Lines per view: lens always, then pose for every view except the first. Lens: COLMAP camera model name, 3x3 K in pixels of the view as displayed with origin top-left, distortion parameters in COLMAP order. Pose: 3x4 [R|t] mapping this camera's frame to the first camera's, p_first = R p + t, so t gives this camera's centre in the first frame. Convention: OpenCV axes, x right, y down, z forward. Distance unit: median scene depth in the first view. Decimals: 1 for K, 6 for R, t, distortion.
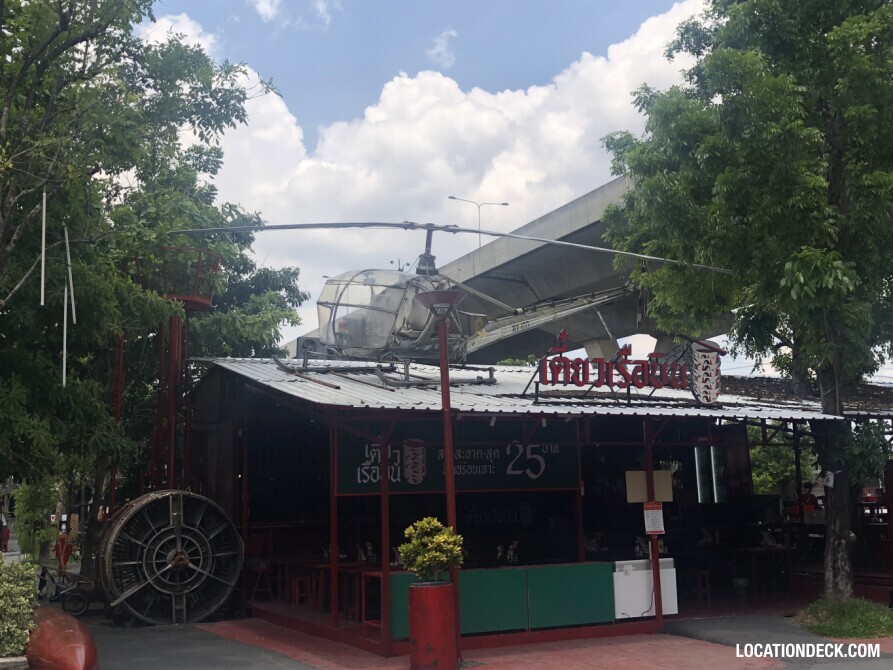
lens RADIAL K [[1055.0, 0, 446.5], [0, 1055.0, 335.0], [0, 0, 1]] dist [0.236594, -1.051744]
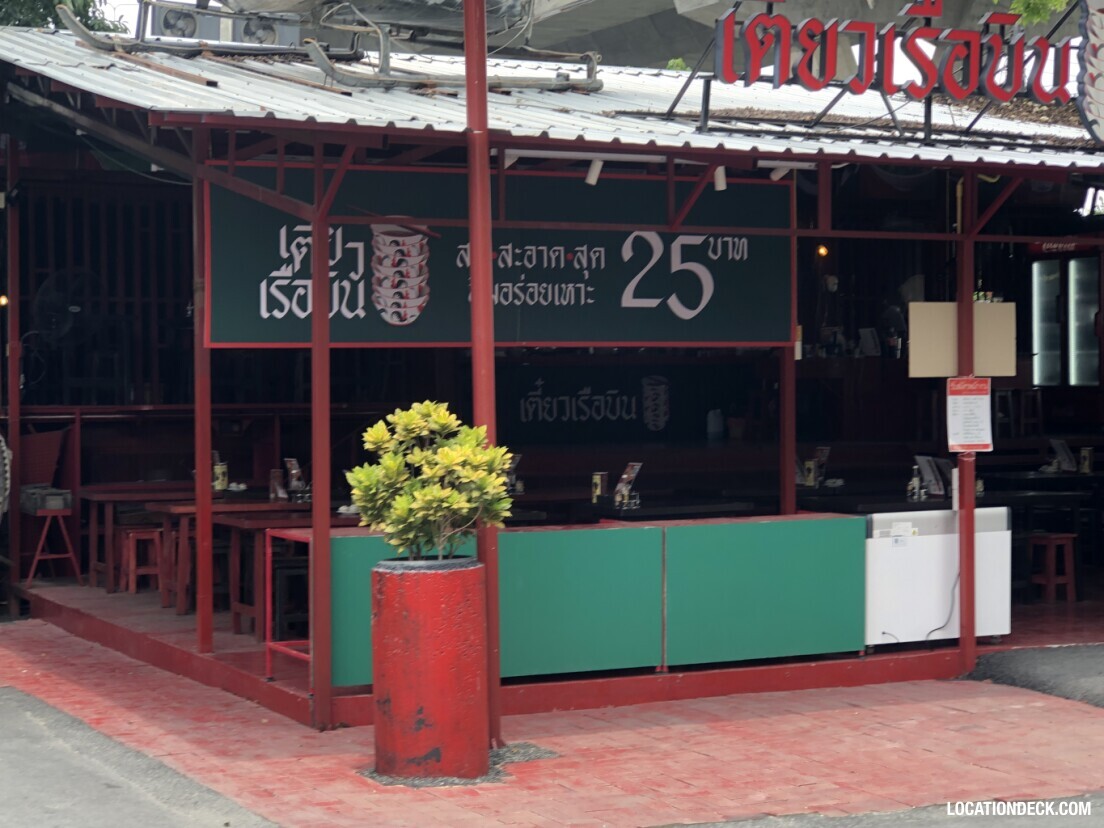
lens RADIAL K [[2194.9, 0, 552.0], [0, 2194.9, 414.0], [0, 0, 1]] dist [-0.494621, 0.000233]
pose [[0.999281, 0.021343, 0.031321, 0.004038], [-0.026386, 0.984977, 0.170656, 0.030911], [-0.027208, -0.171360, 0.984833, 0.168684]]
